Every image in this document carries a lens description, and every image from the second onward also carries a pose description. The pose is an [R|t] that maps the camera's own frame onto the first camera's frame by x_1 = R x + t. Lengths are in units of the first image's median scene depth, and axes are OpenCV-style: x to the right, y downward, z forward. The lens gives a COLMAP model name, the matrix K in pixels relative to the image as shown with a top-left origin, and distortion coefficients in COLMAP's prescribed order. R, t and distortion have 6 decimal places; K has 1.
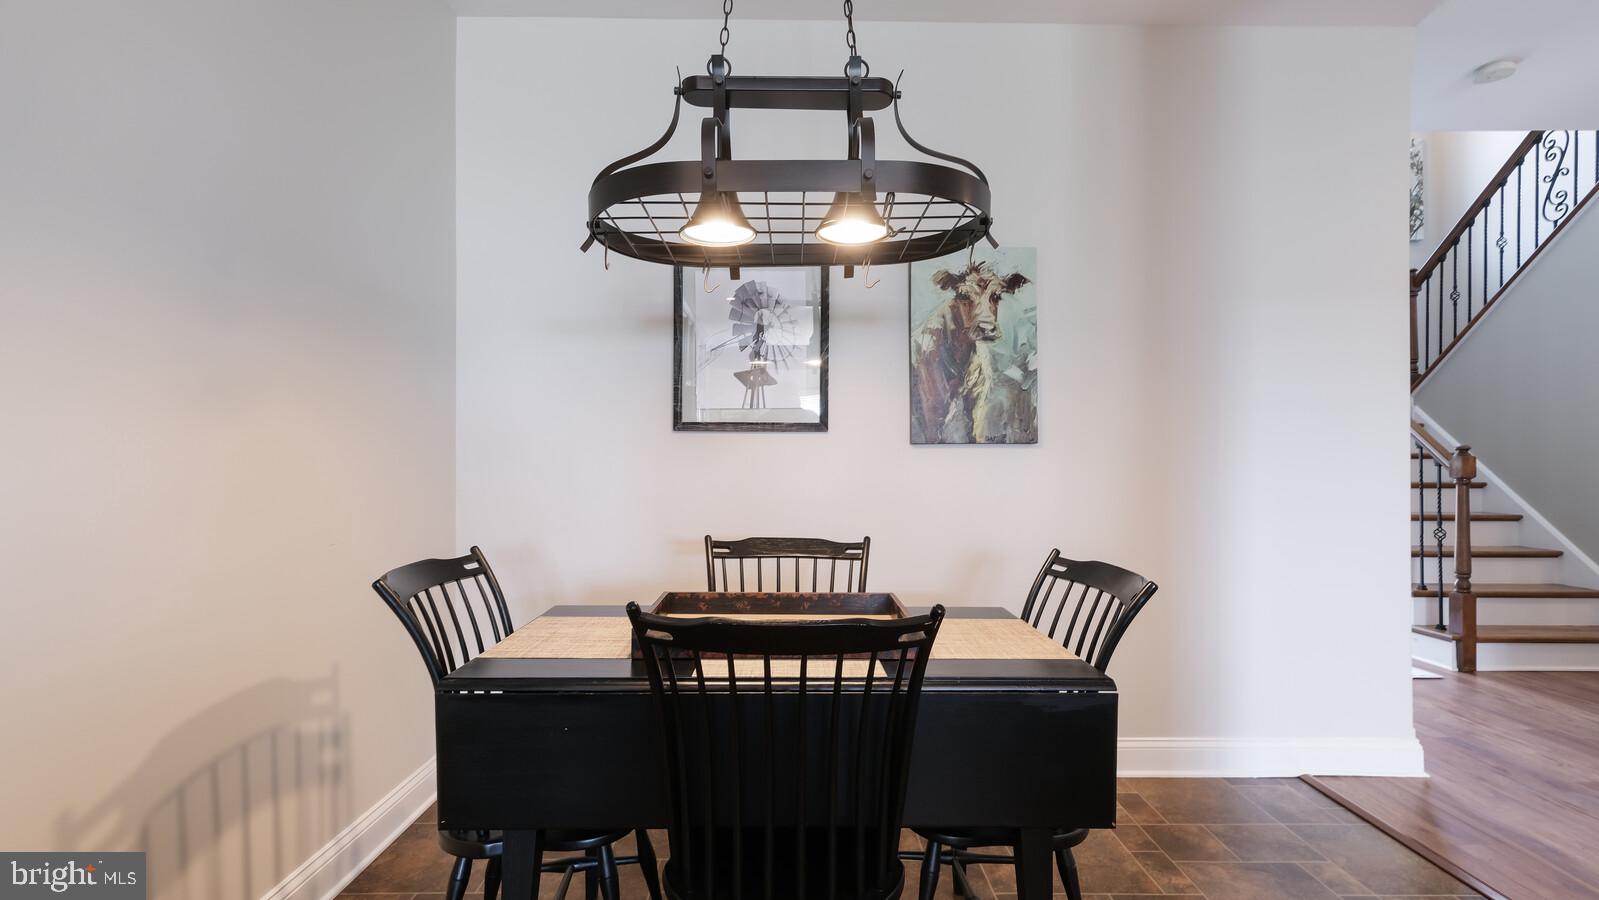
lens RADIAL K [[717.1, 0, 799.5], [0, 717.1, 450.0], [0, 0, 1]] dist [-0.016736, 0.000585]
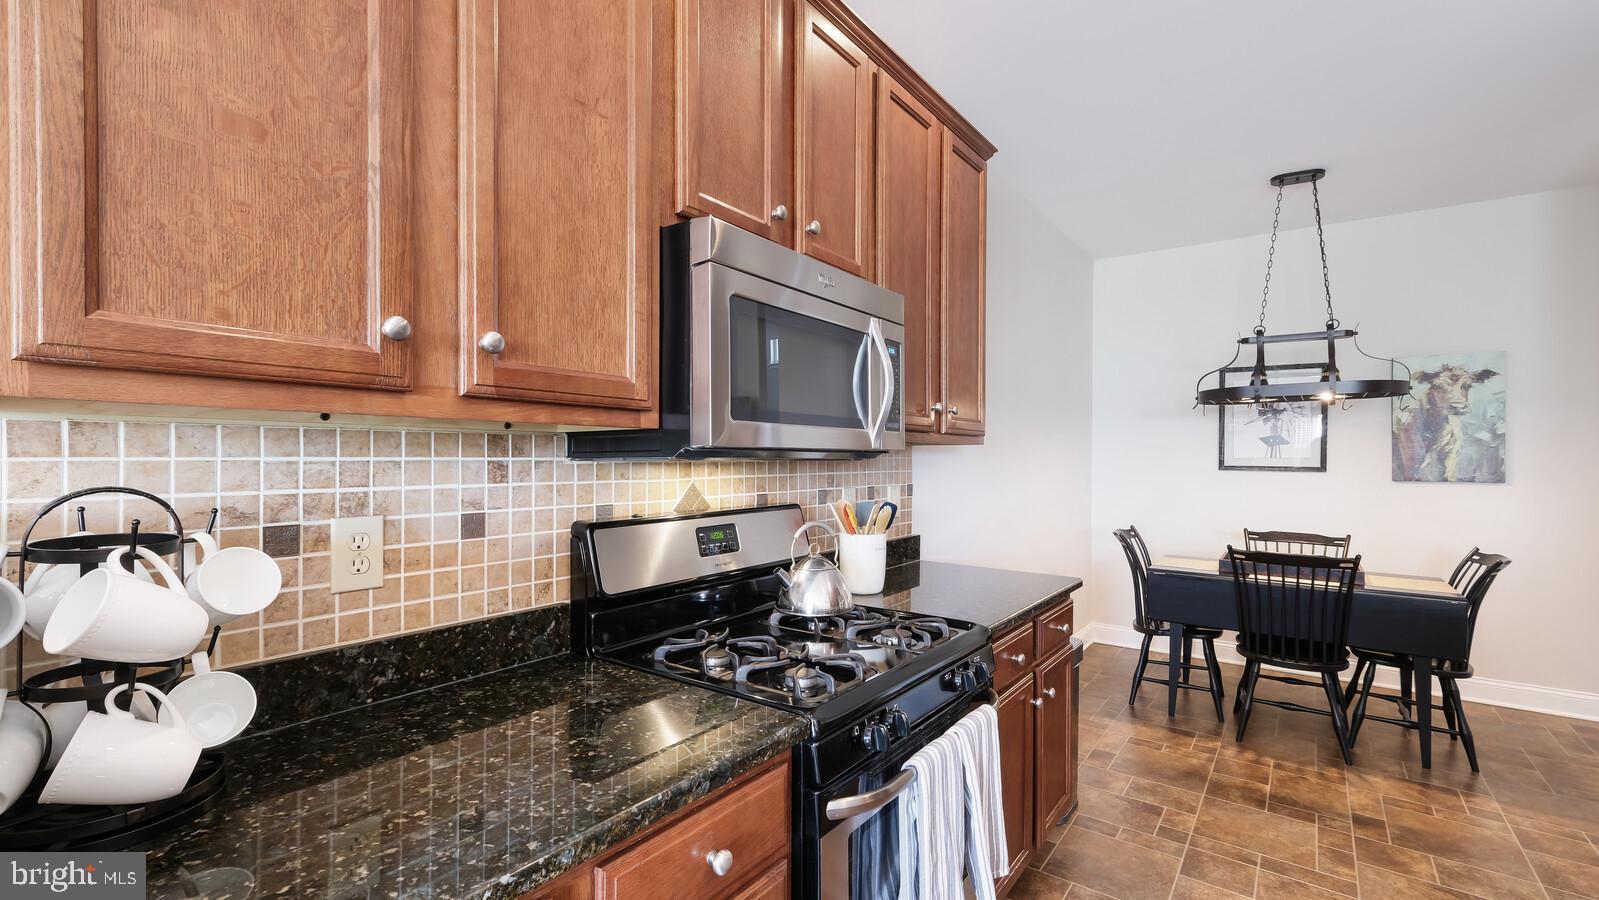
lens RADIAL K [[705.4, 0, 807.4], [0, 705.4, 455.0], [0, 0, 1]] dist [0.015281, 0.000675]
pose [[0.808385, 0.003838, -0.588642, 0.037243], [0.000747, 0.999971, 0.007545, -0.079708], [0.588654, -0.006539, 0.808358, -1.049425]]
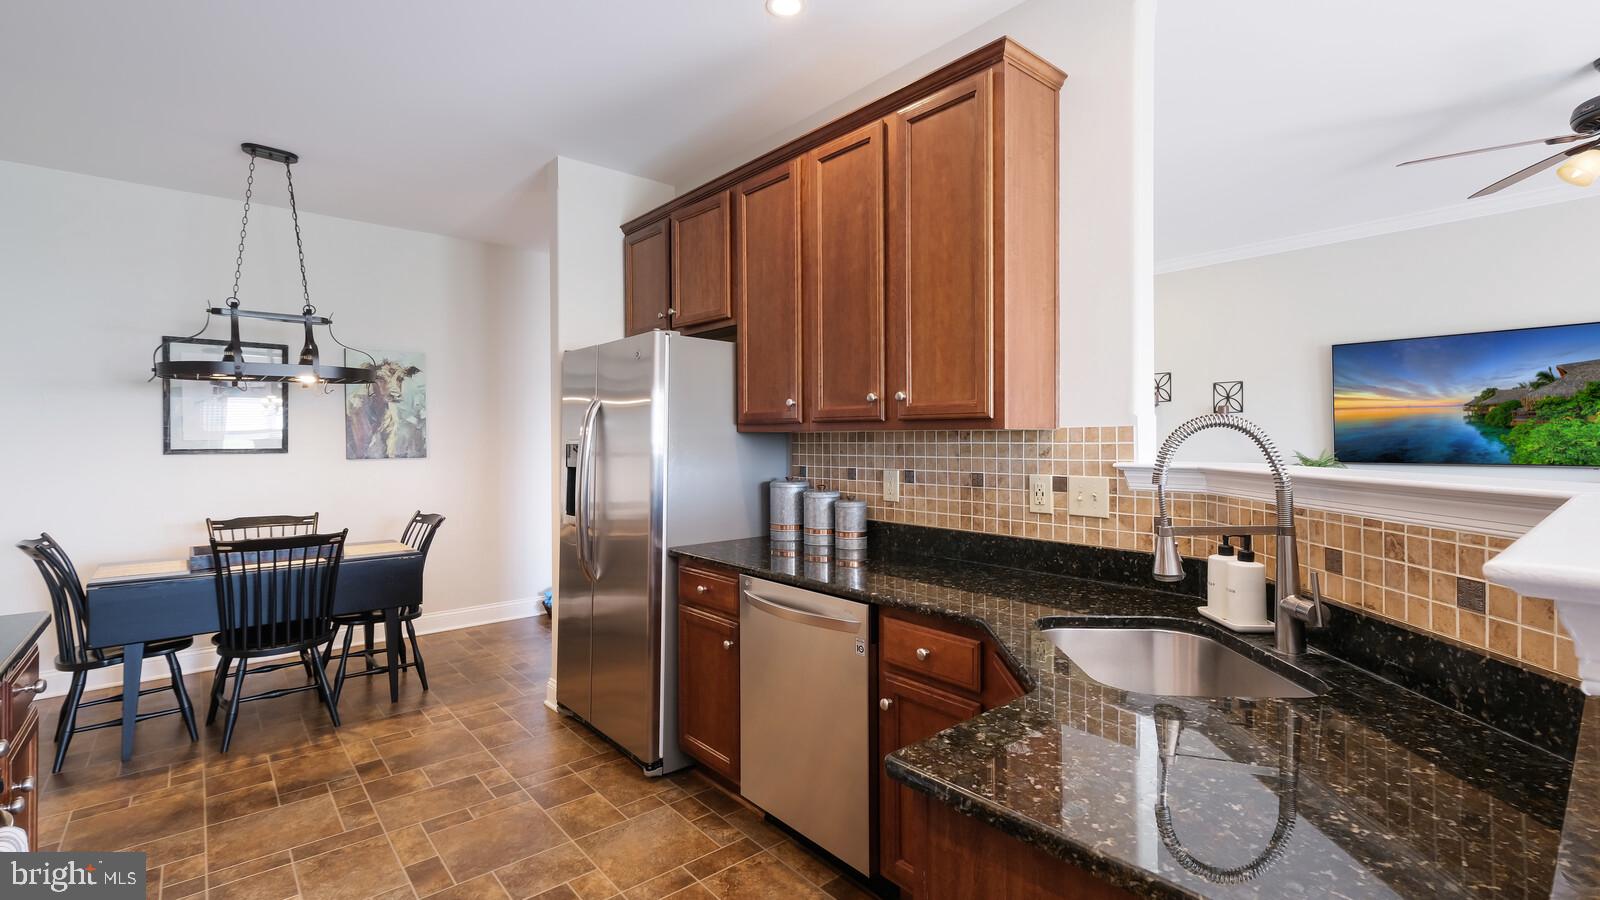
lens RADIAL K [[704.1, 0, 793.8], [0, 704.1, 442.2], [0, 0, 1]] dist [0.012919, 0.000281]
pose [[0.772967, -0.009783, 0.634370, -0.098372], [-0.000769, 0.999866, 0.016356, -0.080870], [-0.634445, -0.013130, 0.772856, -1.045476]]
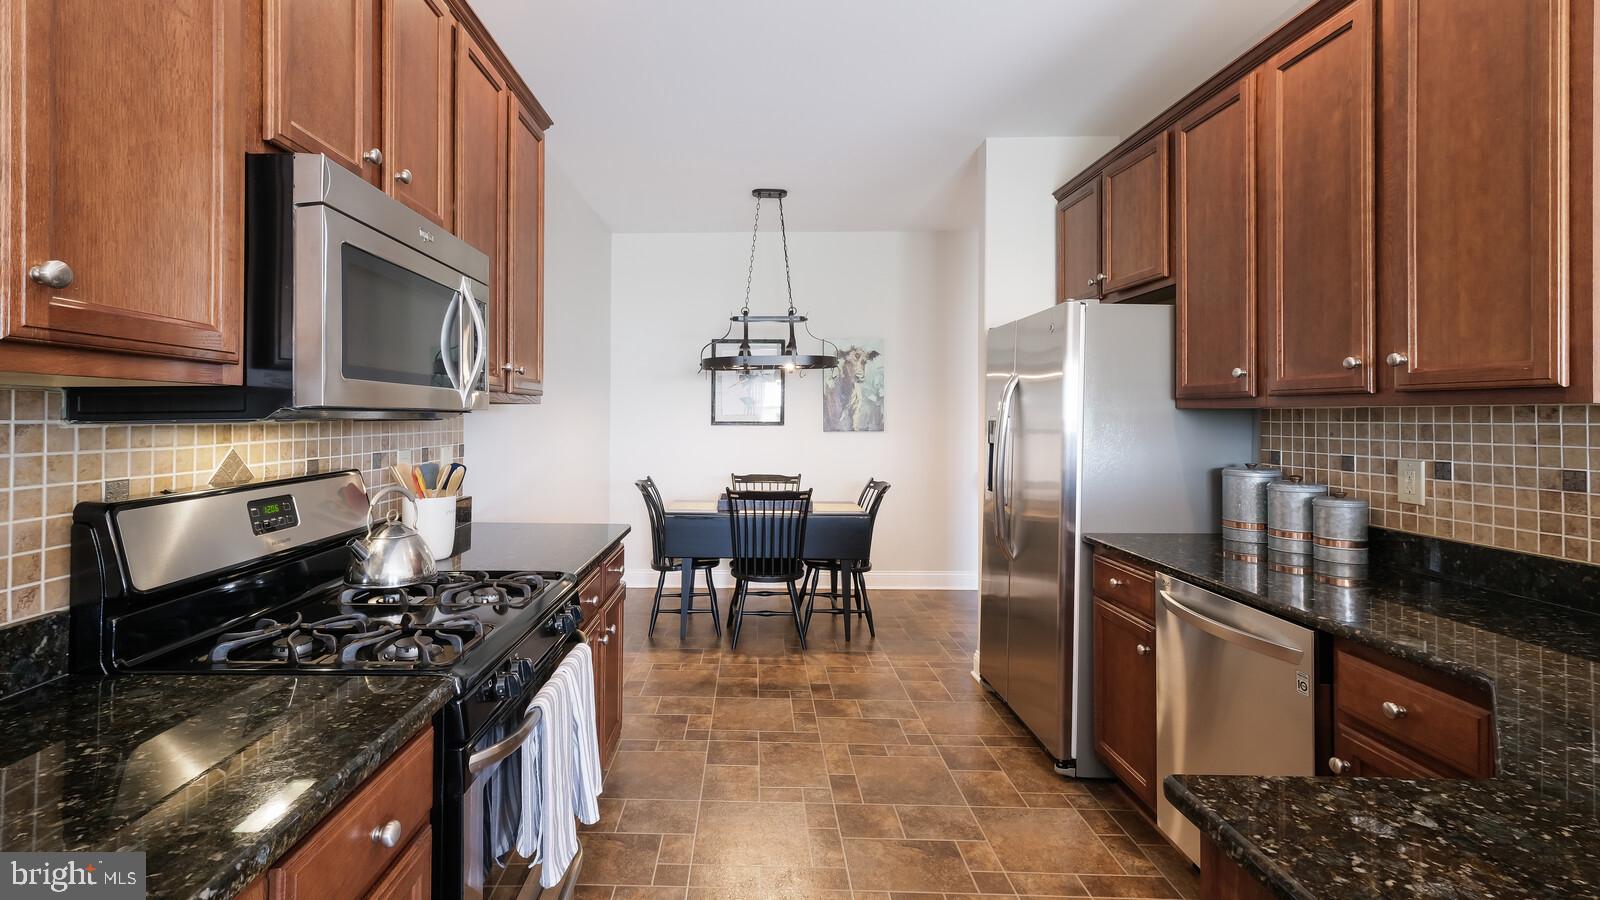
lens RADIAL K [[718.8, 0, 741.9], [0, 718.8, 405.3], [0, 0, 1]] dist [0.010209, -0.000127]
pose [[0.999501, -0.001674, -0.031547, -0.017756], [0.001580, 0.999994, -0.003003, -0.080566], [0.031552, 0.002952, 0.999498, -1.128510]]
